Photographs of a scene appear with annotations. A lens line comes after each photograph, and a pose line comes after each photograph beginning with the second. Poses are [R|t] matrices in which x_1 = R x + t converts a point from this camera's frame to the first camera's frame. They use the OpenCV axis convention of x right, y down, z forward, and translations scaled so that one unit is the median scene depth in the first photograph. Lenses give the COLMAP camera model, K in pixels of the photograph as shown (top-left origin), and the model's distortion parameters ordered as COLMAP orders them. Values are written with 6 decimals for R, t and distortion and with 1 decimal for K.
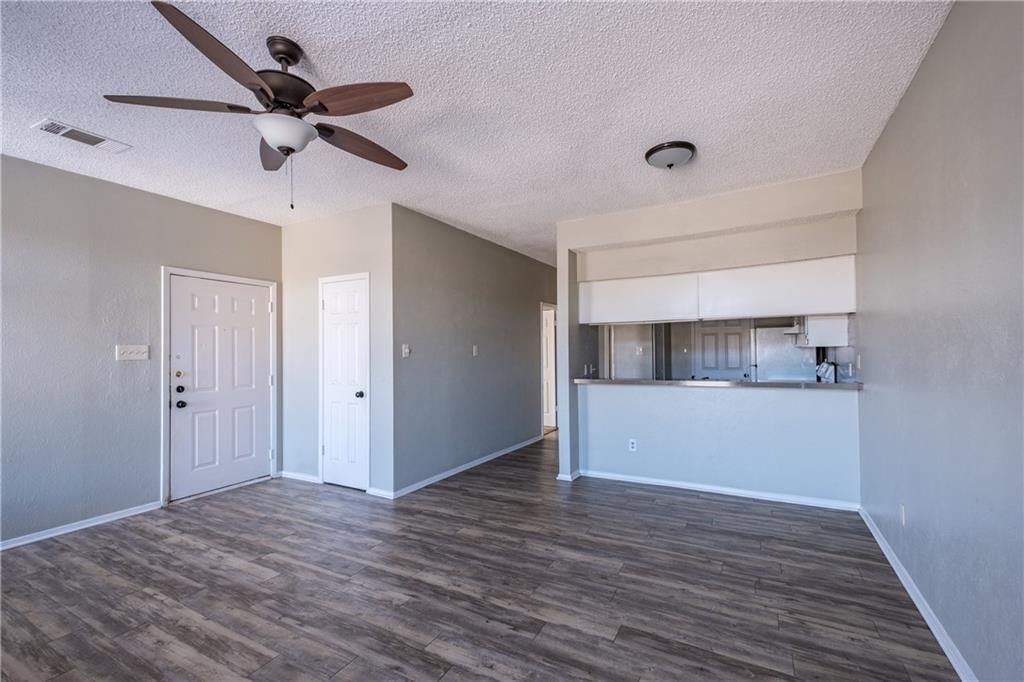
lens RADIAL K [[442.4, 0, 513.8], [0, 442.4, 343.8], [0, 0, 1]] dist [0.009974, -0.000641]
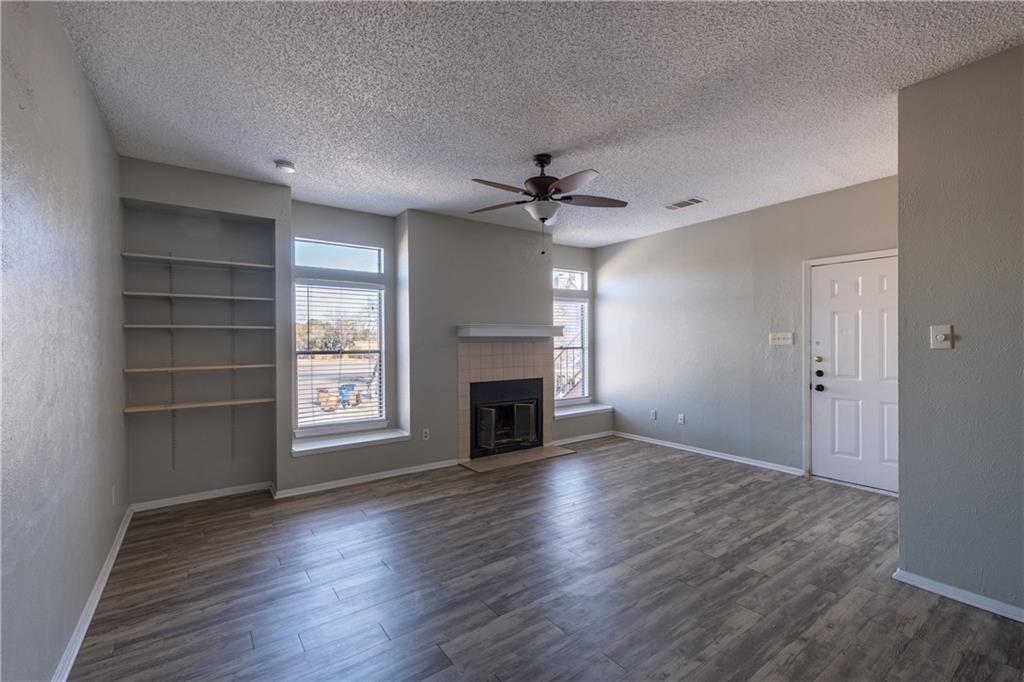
lens RADIAL K [[442.4, 0, 513.8], [0, 442.4, 343.8], [0, 0, 1]] dist [0.009974, -0.000641]
pose [[-0.437165, 0.014244, -0.899268, 0.689665], [0.025240, 0.999675, 0.003564, 0.012680], [0.899027, -0.021140, -0.437383, 1.080893]]
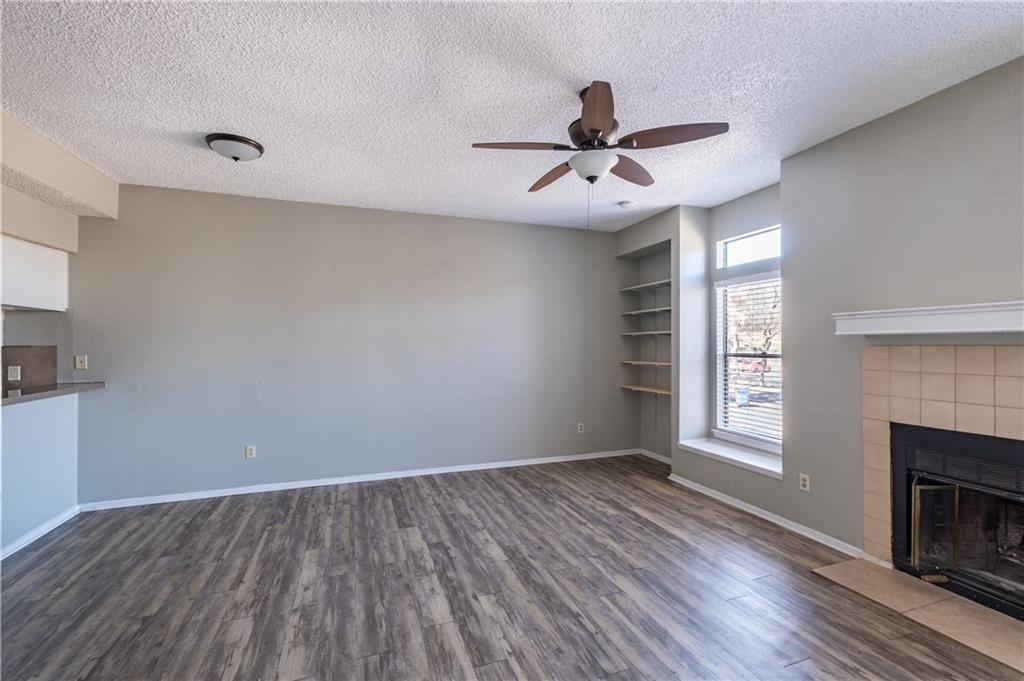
lens RADIAL K [[434.8, 0, 512.0], [0, 434.8, 340.5], [0, 0, 1]] dist [0.014249, -0.000223]
pose [[-0.749940, 0.019509, 0.661218, -0.756203], [-0.000108, 0.999561, -0.029614, 0.024933], [-0.661506, -0.022280, -0.749609, 1.360591]]
